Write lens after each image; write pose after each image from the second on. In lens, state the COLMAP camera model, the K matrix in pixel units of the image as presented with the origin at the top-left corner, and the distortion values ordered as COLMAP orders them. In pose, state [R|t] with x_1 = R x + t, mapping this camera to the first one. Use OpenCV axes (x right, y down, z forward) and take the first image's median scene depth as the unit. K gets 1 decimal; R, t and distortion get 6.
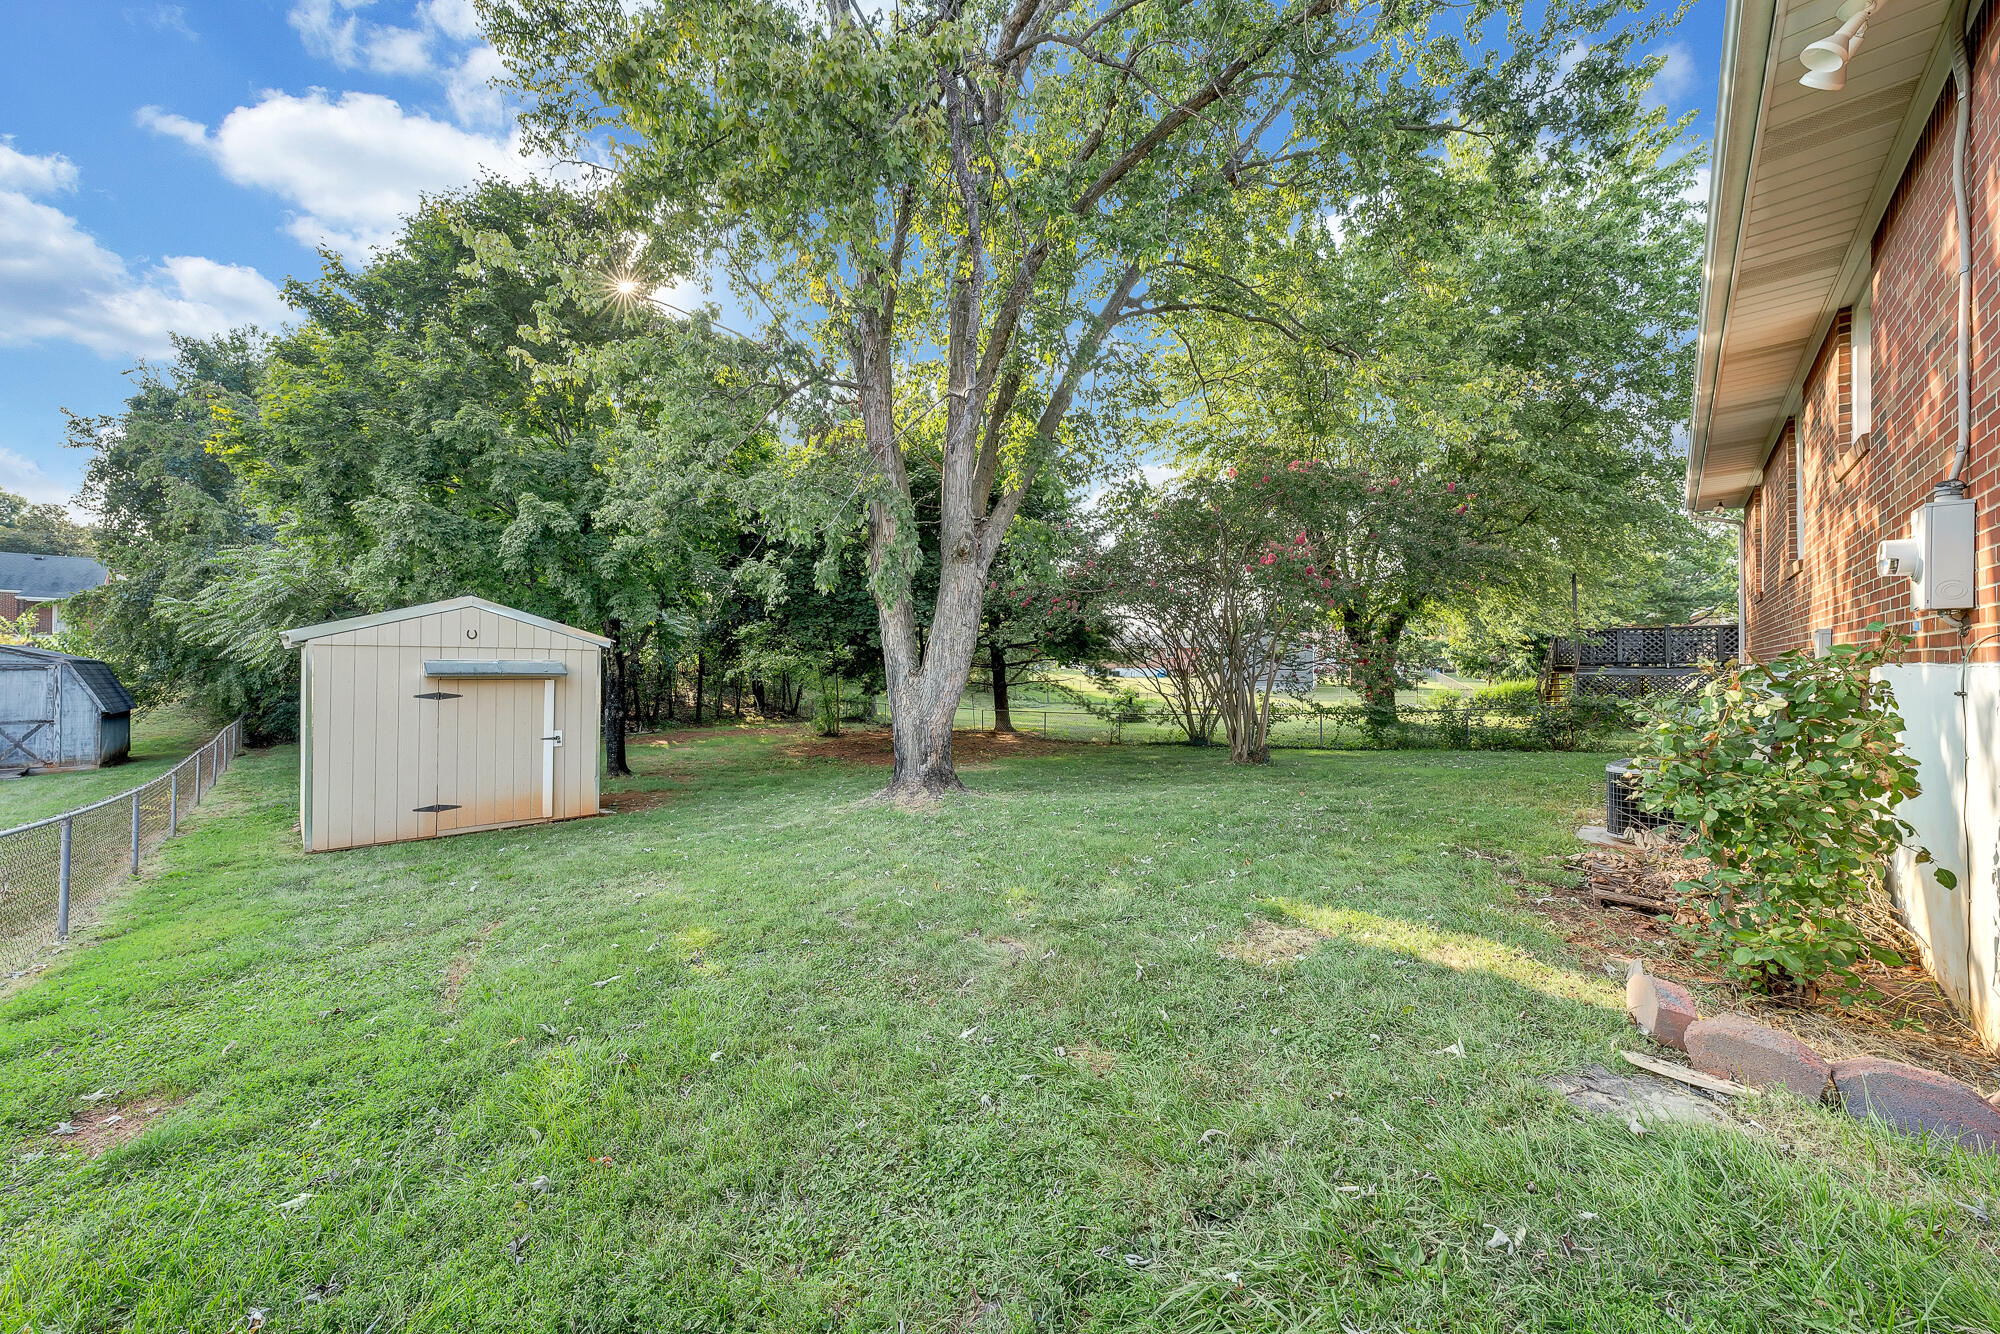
lens RADIAL K [[691.7, 0, 993.6], [0, 691.7, 669.8], [0, 0, 1]] dist [-0.000915, 0.000035]
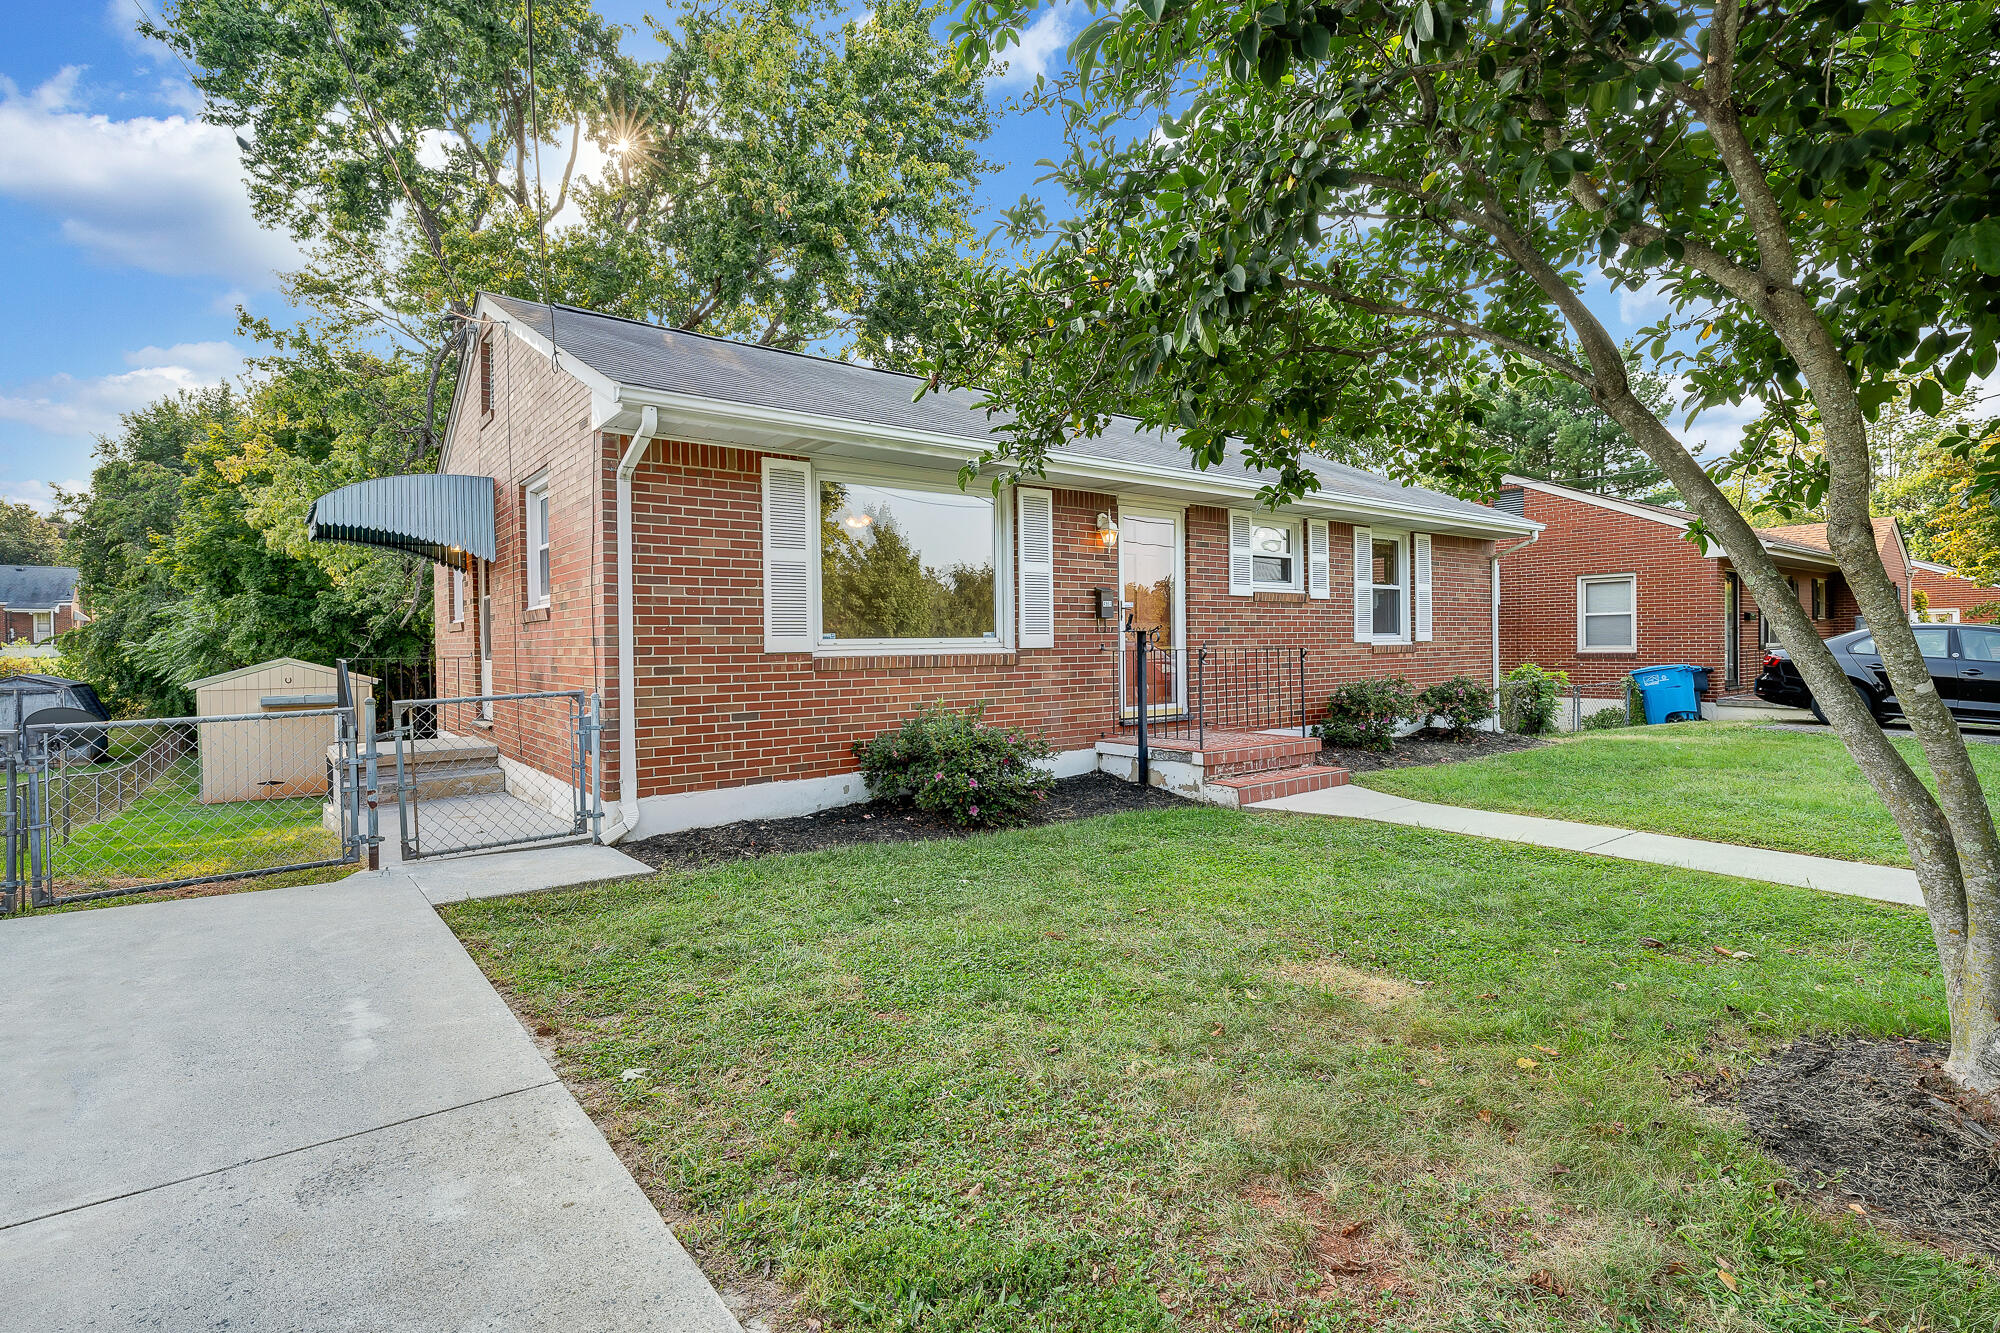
lens RADIAL K [[944.8, 0, 994.5], [0, 944.8, 665.6], [0, 0, 1]] dist [-0.001750, 0.000084]
pose [[0.990990, -0.010084, -0.133555, 0.912083], [0.012696, 0.999744, 0.018726, -0.080450], [0.133332, -0.020253, 0.990864, -0.757131]]
